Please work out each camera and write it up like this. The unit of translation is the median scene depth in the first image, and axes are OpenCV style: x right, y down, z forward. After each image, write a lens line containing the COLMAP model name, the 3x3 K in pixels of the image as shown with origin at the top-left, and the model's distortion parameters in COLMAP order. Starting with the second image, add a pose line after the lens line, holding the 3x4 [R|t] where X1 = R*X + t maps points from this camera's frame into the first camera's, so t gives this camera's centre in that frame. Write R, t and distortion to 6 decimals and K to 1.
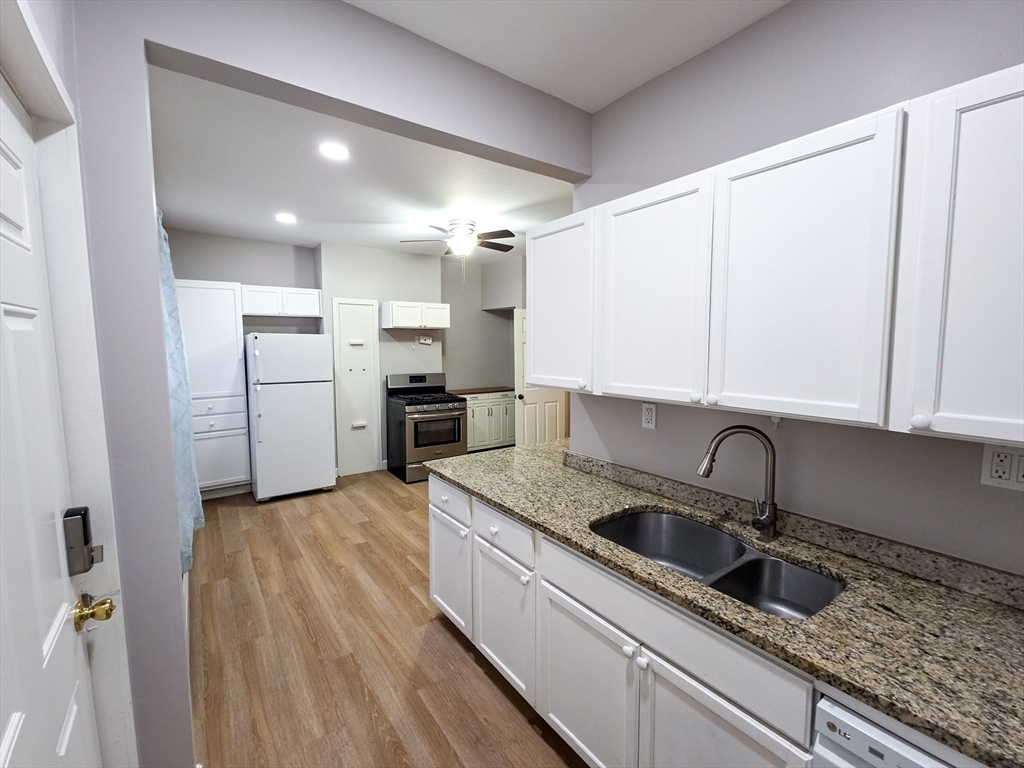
lens RADIAL K [[440.3, 0, 515.2], [0, 440.3, 380.1], [0, 0, 1]] dist [-0.000184, -0.001618]
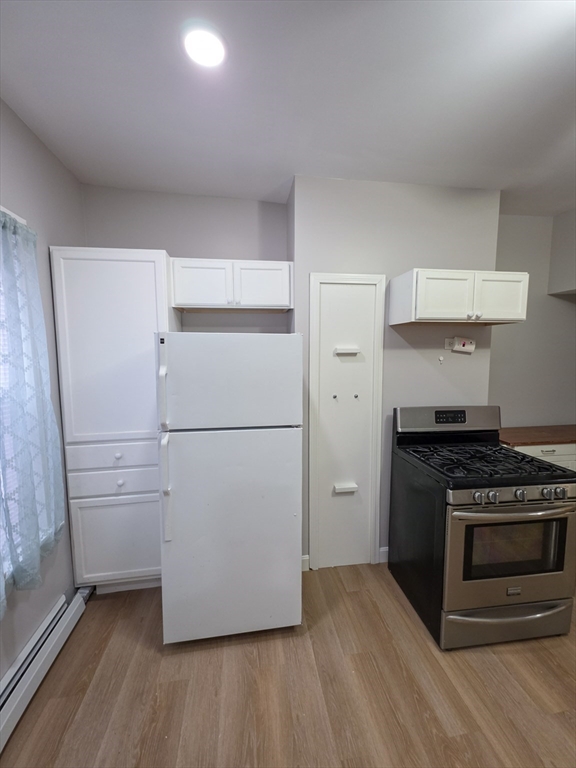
lens RADIAL K [[330.2, 0, 288.1], [0, 330.2, 383.6], [0, 0, 1]] dist [-0.000184, -0.001618]
pose [[0.885484, 0.039425, -0.462994, -0.225993], [-0.034706, 0.999222, 0.018709, -0.046921], [0.463371, -0.000498, 0.886164, 0.580968]]
